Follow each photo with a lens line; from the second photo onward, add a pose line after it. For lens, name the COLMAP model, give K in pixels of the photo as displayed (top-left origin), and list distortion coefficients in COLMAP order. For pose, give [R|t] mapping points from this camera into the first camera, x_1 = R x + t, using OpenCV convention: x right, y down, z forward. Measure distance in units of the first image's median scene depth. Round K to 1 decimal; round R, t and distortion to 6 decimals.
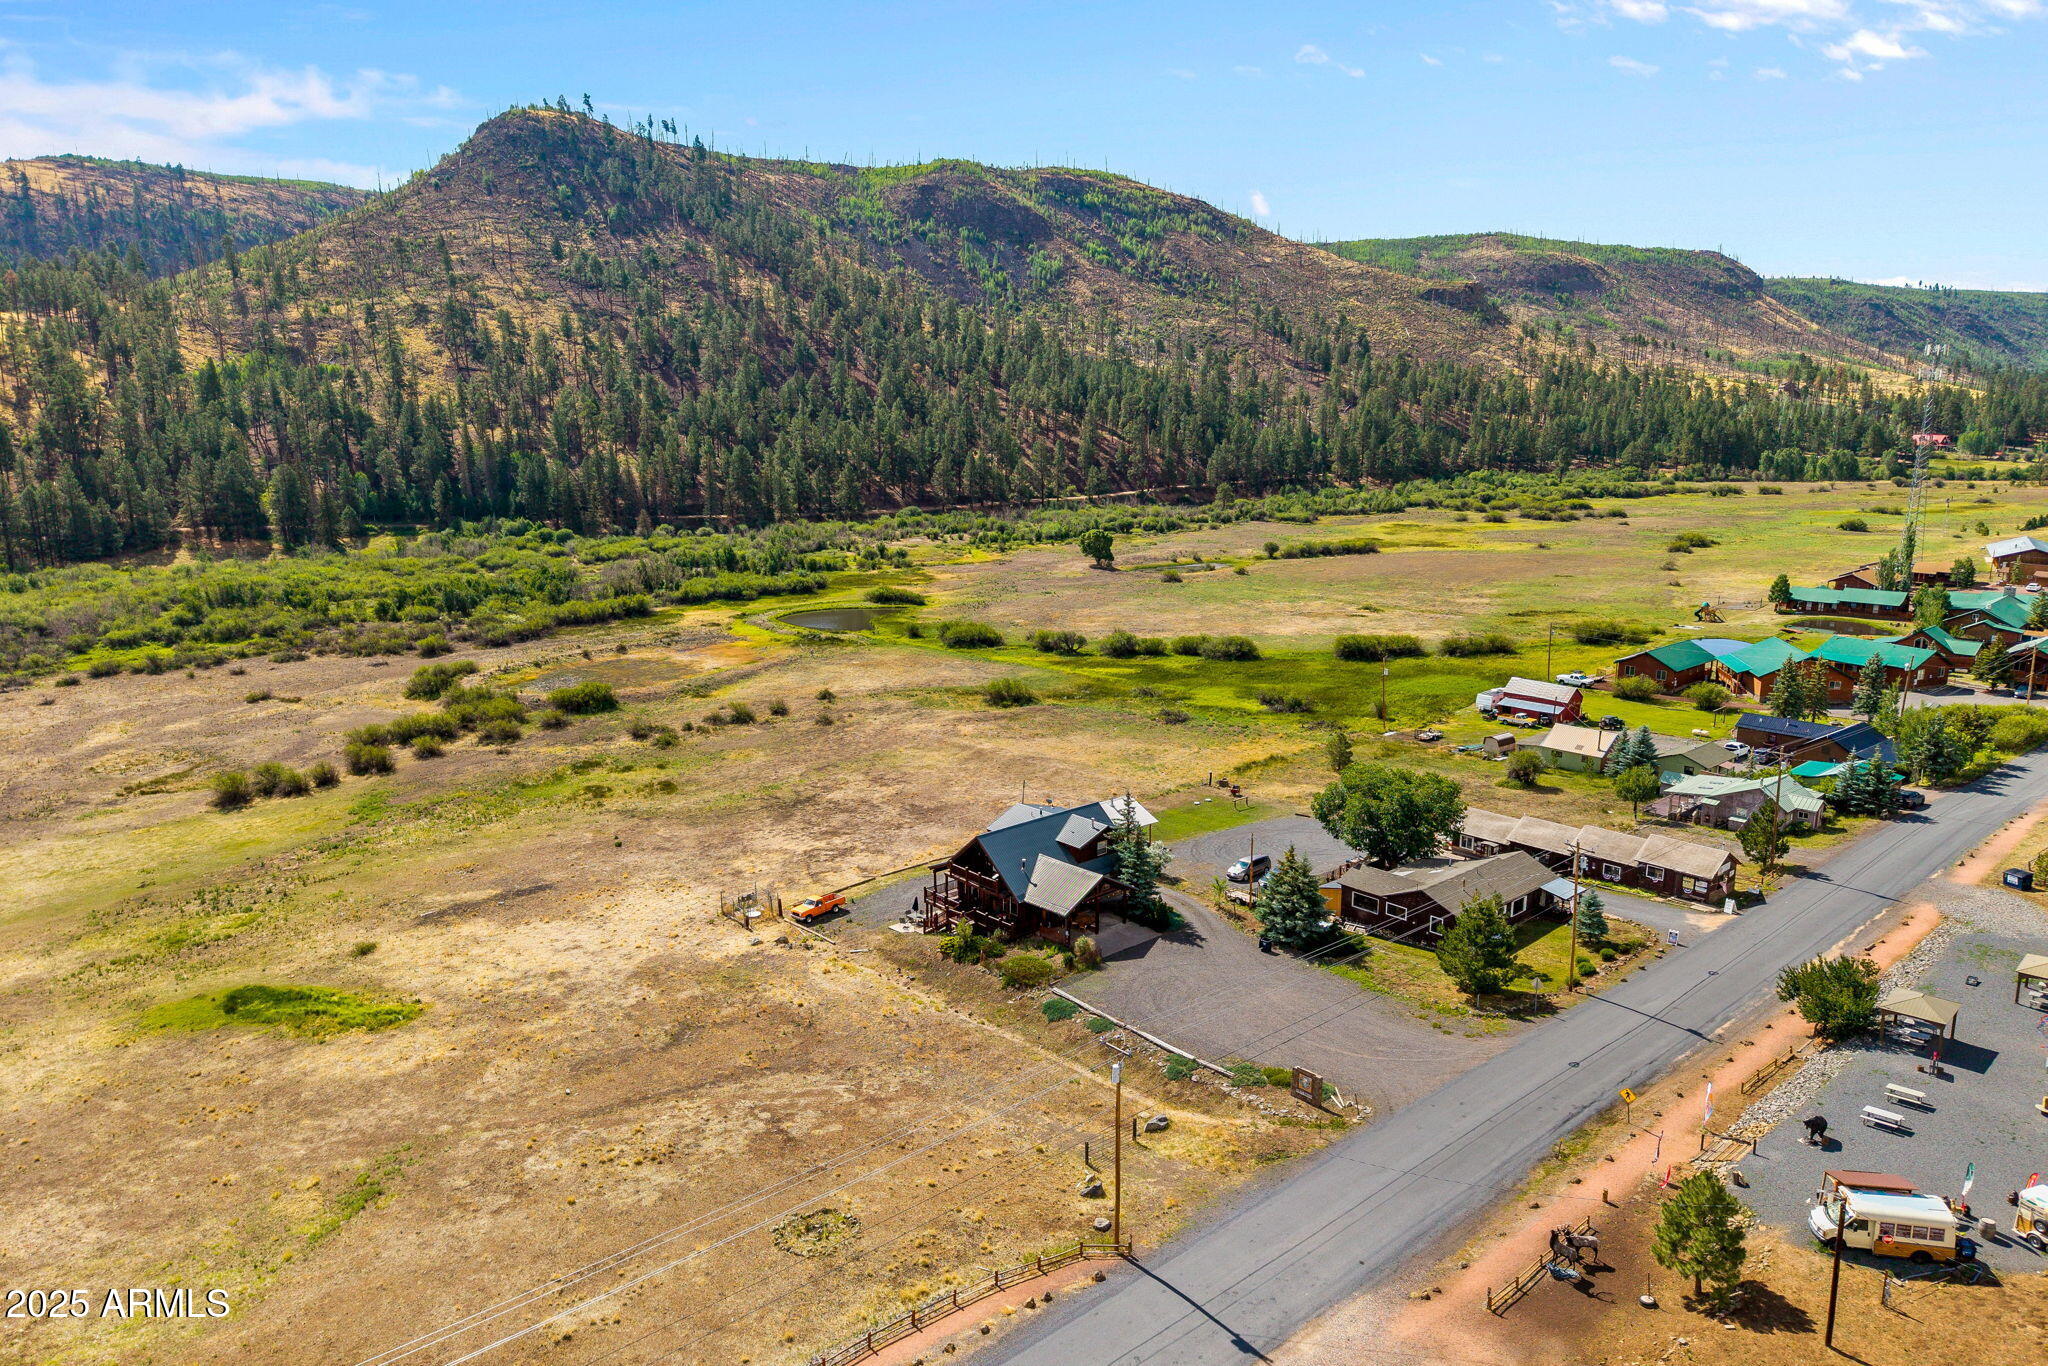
lens RADIAL K [[1369.4, 0, 1056.1], [0, 1369.4, 678.0], [0, 0, 1]] dist [0.019628, -0.006353]
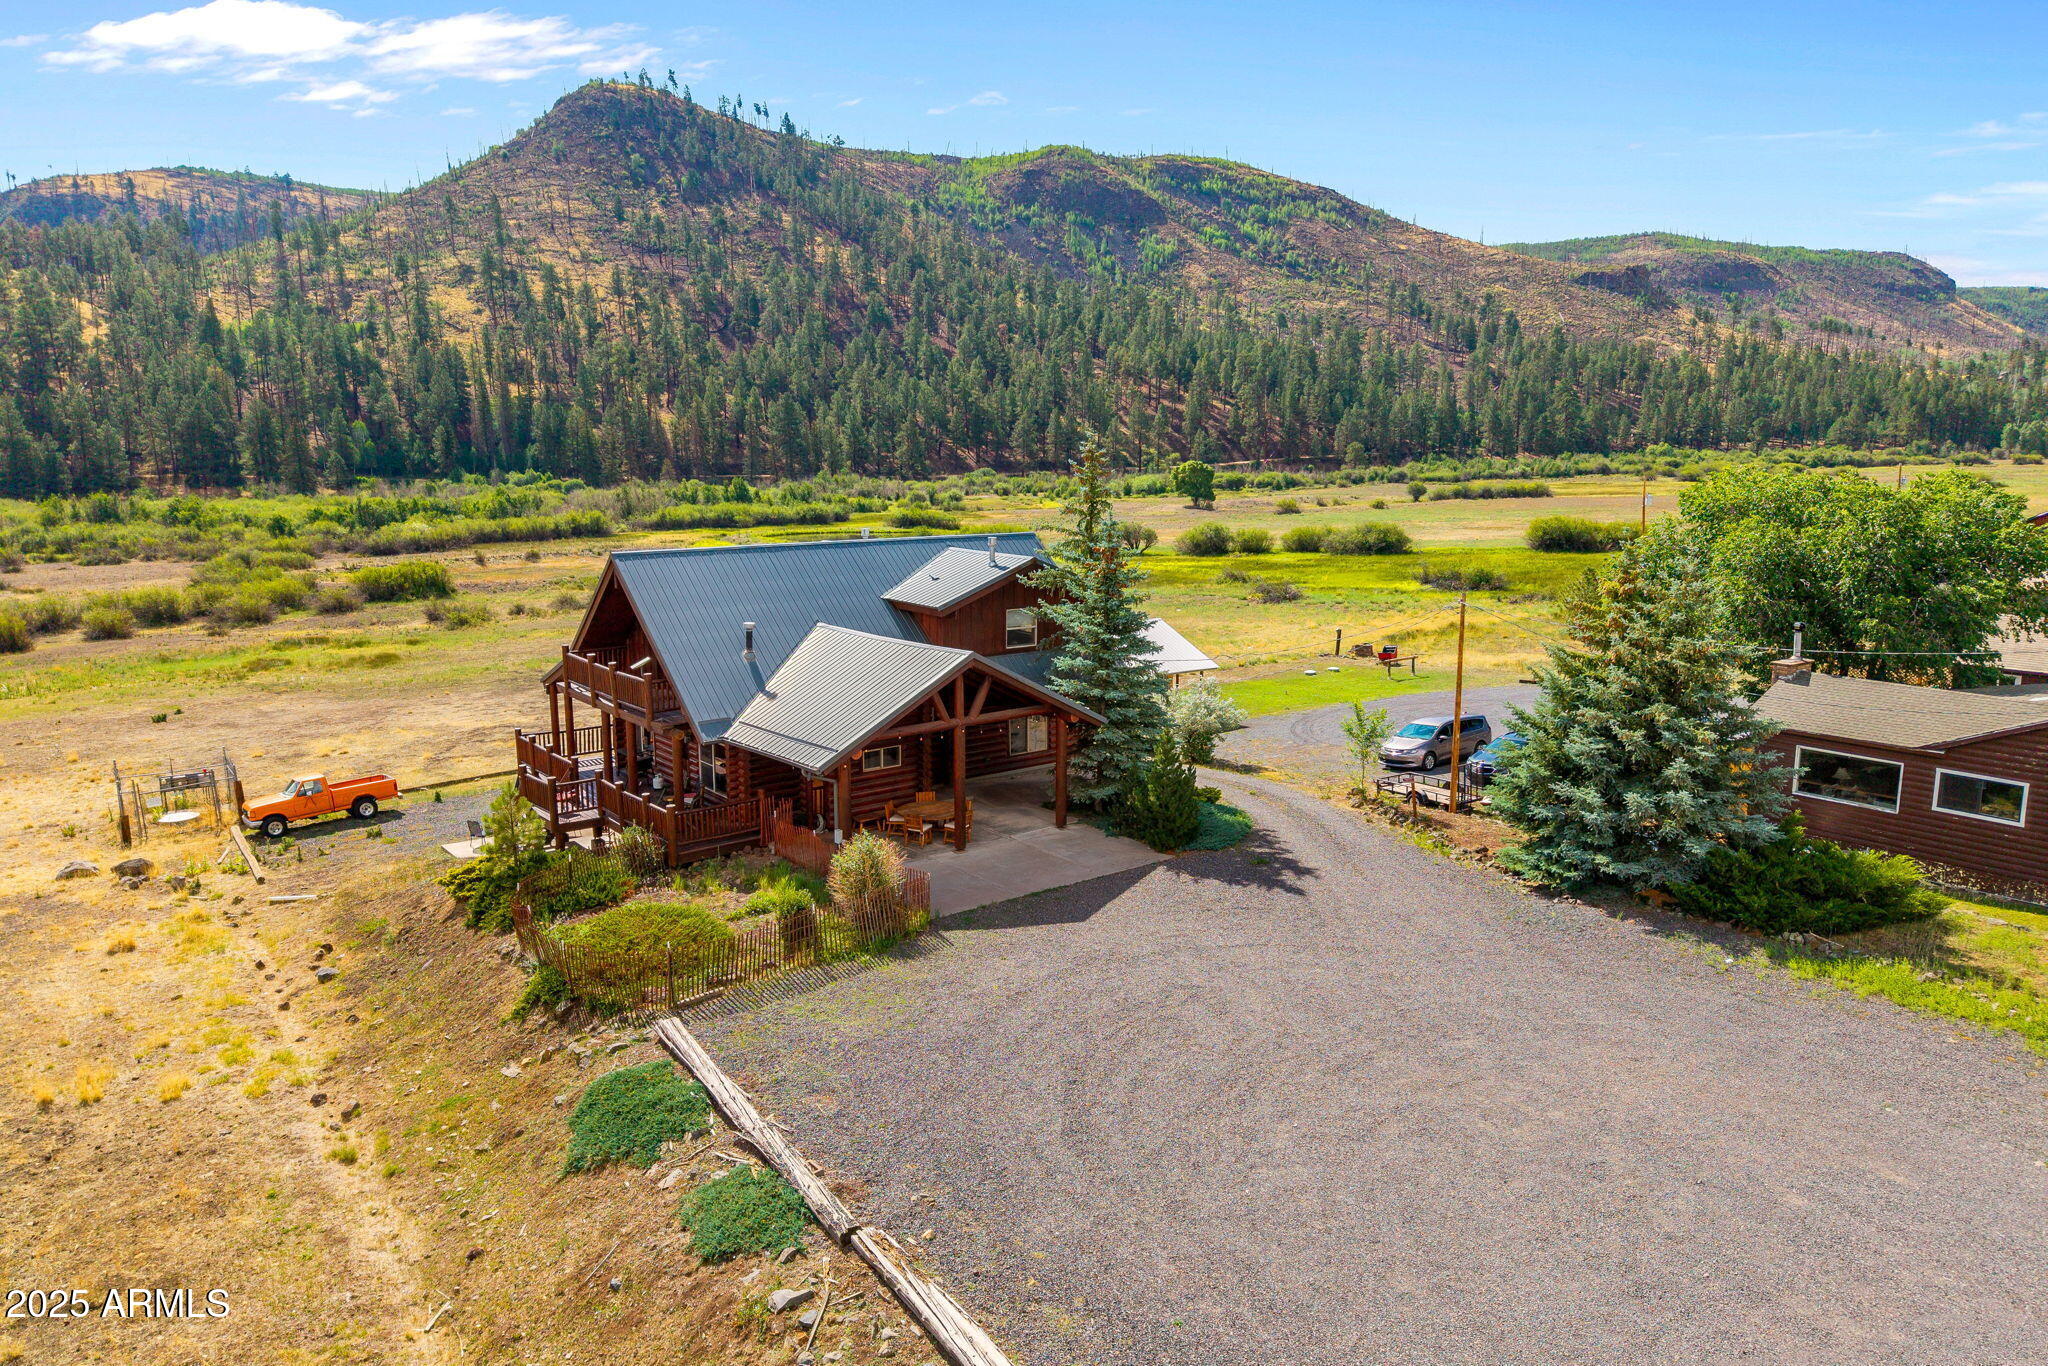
lens RADIAL K [[1369.4, 0, 1056.1], [0, 1369.4, 678.0], [0, 0, 1]] dist [0.019628, -0.006353]
pose [[0.995926, 0.009743, -0.089651, 0.012435], [-0.012821, 0.999346, -0.033818, 0.025059], [0.089263, 0.034830, 0.995399, 0.110231]]
